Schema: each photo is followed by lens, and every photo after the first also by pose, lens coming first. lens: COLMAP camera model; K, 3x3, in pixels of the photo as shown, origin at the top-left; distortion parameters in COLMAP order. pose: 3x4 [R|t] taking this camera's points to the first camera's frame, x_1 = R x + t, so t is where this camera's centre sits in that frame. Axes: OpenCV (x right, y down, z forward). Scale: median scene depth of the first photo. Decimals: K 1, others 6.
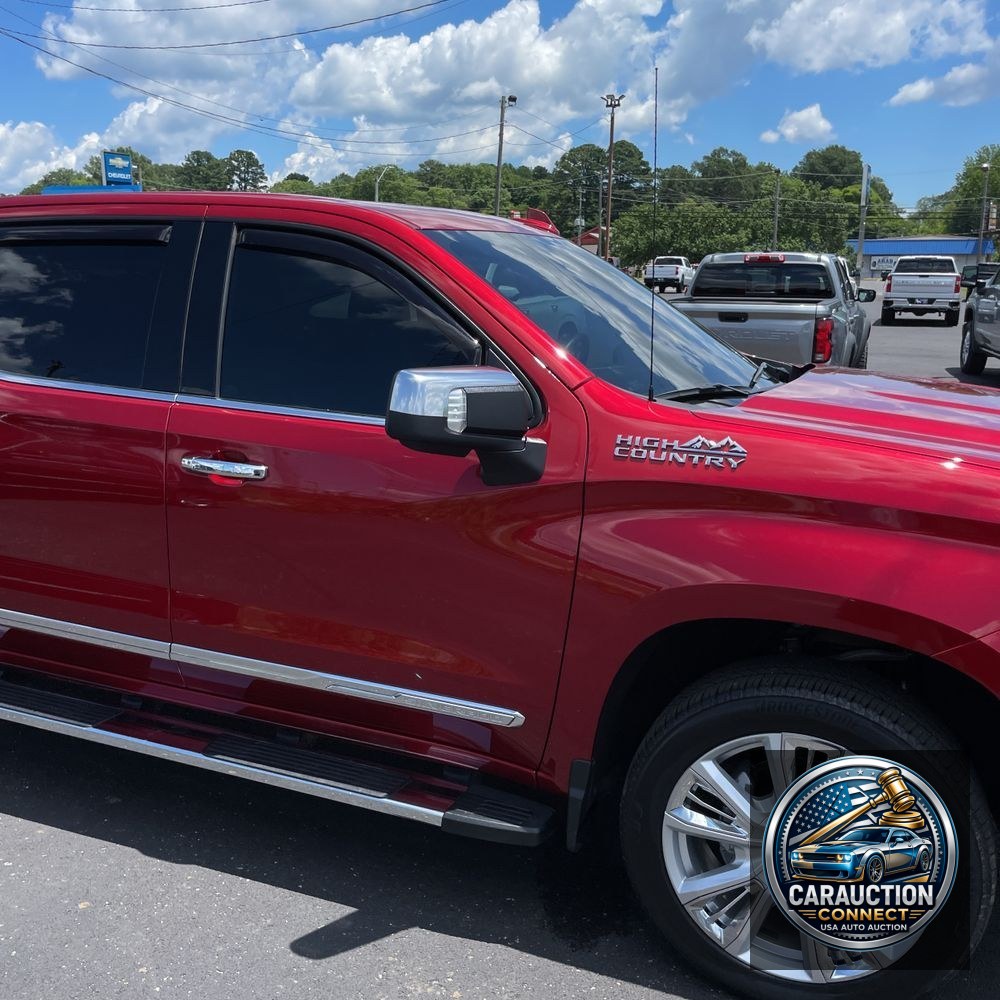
lens RADIAL K [[1035.0, 0, 474.6], [0, 1035.0, 491.9], [0, 0, 1]] dist [0.009383, 0.000000]
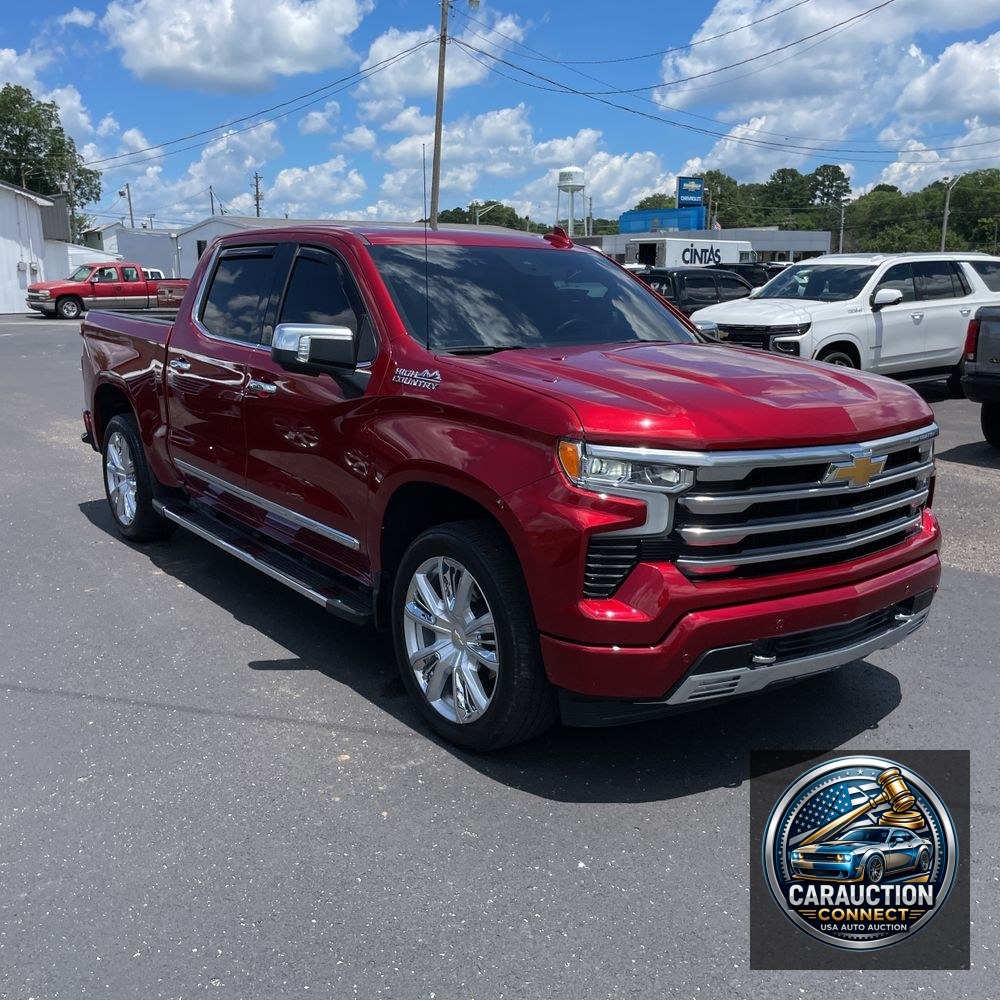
lens RADIAL K [[1035.0, 0, 501.2], [0, 1035.0, 496.7], [0, 0, 1]] dist [0.009383, 0.000000]
pose [[0.864065, 0.087507, -0.495715, 0.044619], [-0.092879, 0.995581, 0.013852, 0.004464], [0.494737, 0.034072, 0.868375, -0.013031]]
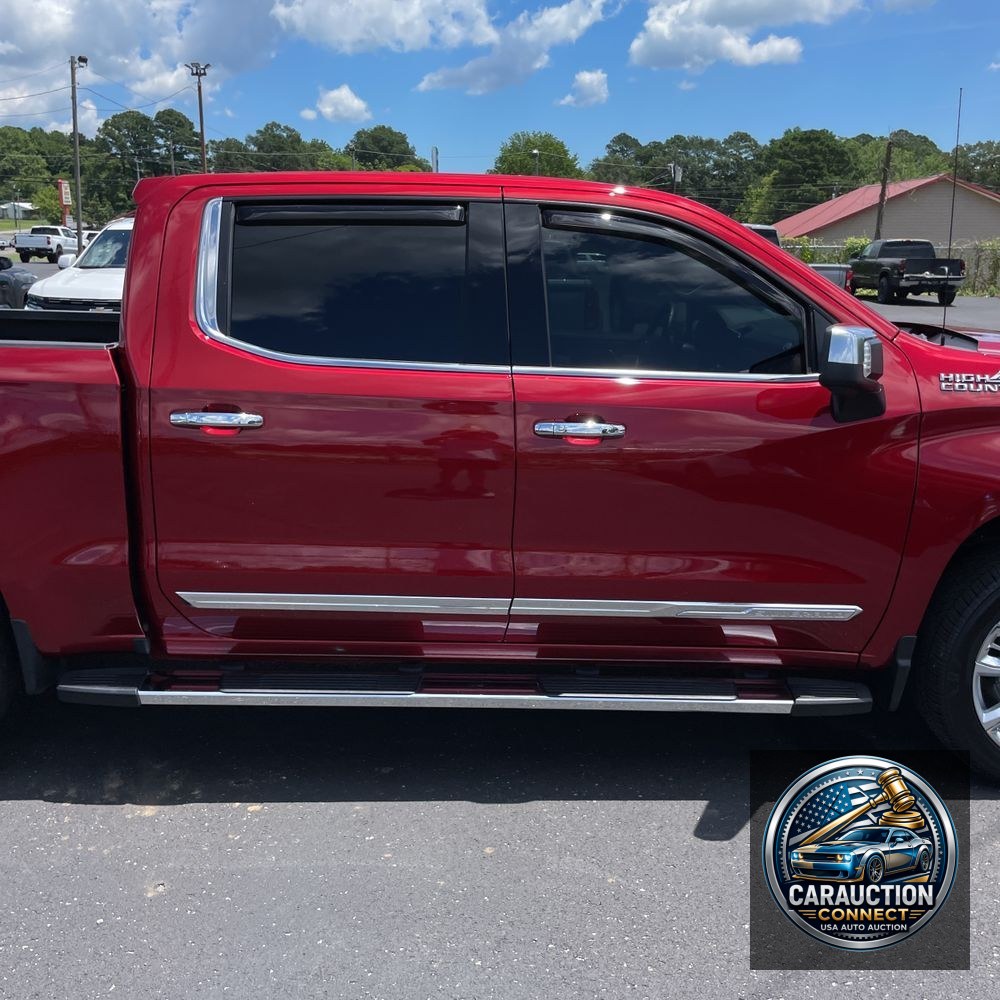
lens RADIAL K [[1035.0, 0, 481.3], [0, 1035.0, 501.1], [0, 0, 1]] dist [0.009383, 0.000000]
pose [[0.914456, -0.094641, 0.393464, -0.185652], [0.082507, 0.995449, 0.047683, -0.001371], [-0.396186, -0.011140, 0.918102, 0.010767]]
